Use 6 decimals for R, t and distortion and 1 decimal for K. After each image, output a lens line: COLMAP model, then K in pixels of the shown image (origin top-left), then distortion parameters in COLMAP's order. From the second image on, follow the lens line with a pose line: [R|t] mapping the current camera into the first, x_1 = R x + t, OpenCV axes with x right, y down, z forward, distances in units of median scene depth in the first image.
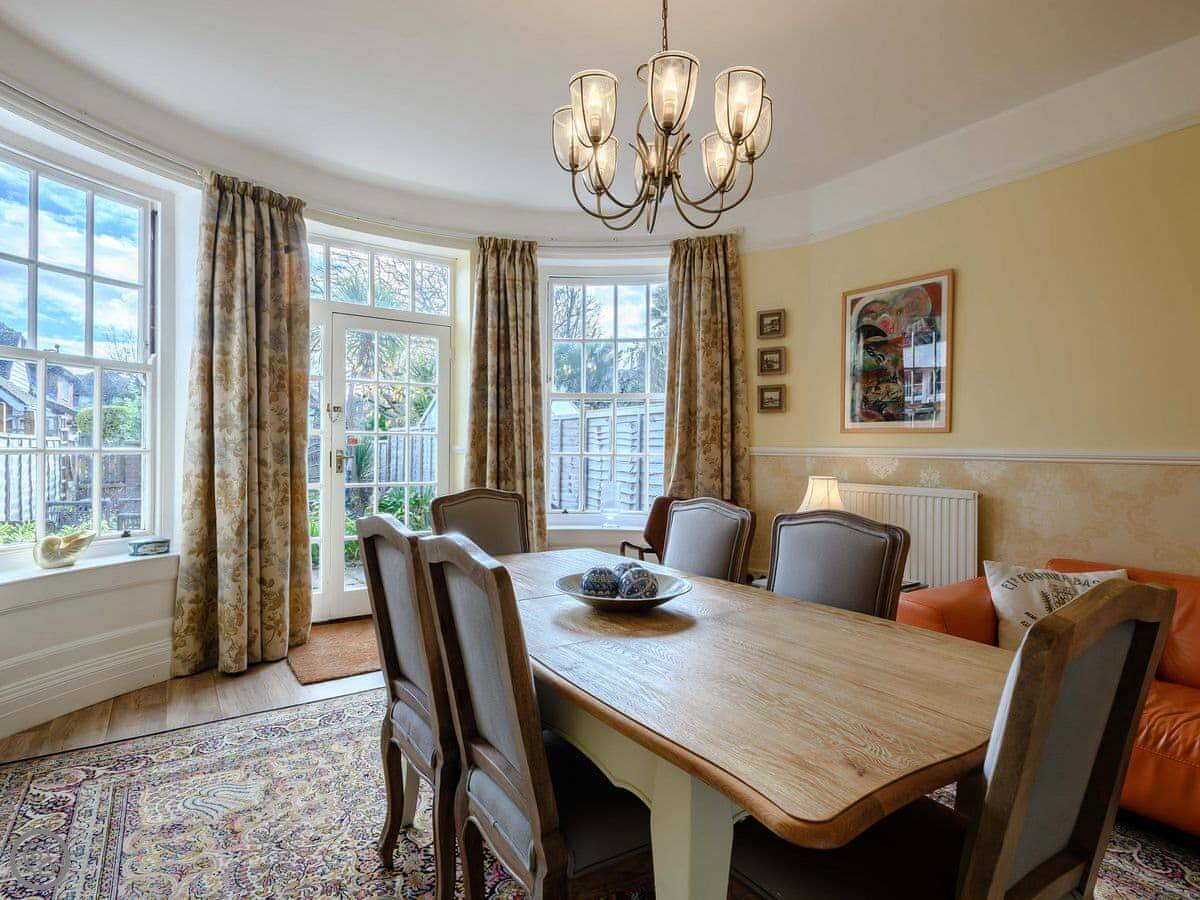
lens RADIAL K [[630.8, 0, 611.0], [0, 630.8, 447.0], [0, 0, 1]] dist [0.000231, 0.000340]
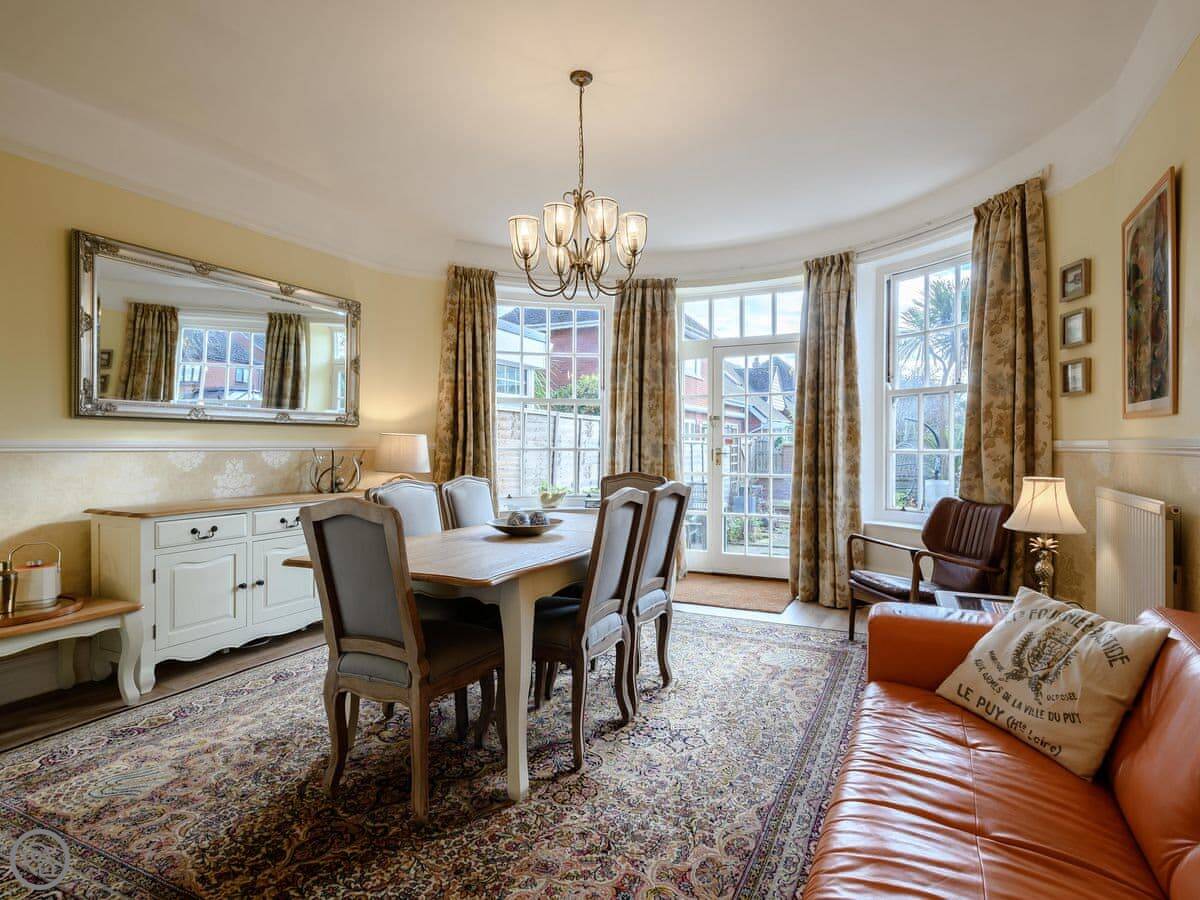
lens RADIAL K [[630.8, 0, 596.4], [0, 630.8, 451.2], [0, 0, 1]] dist [0.000231, 0.000340]
pose [[0.489887, -0.003328, -0.871779, 0.708529], [0.005906, 0.999982, -0.000498, 0.011717], [0.871766, -0.004905, 0.489898, 0.125643]]
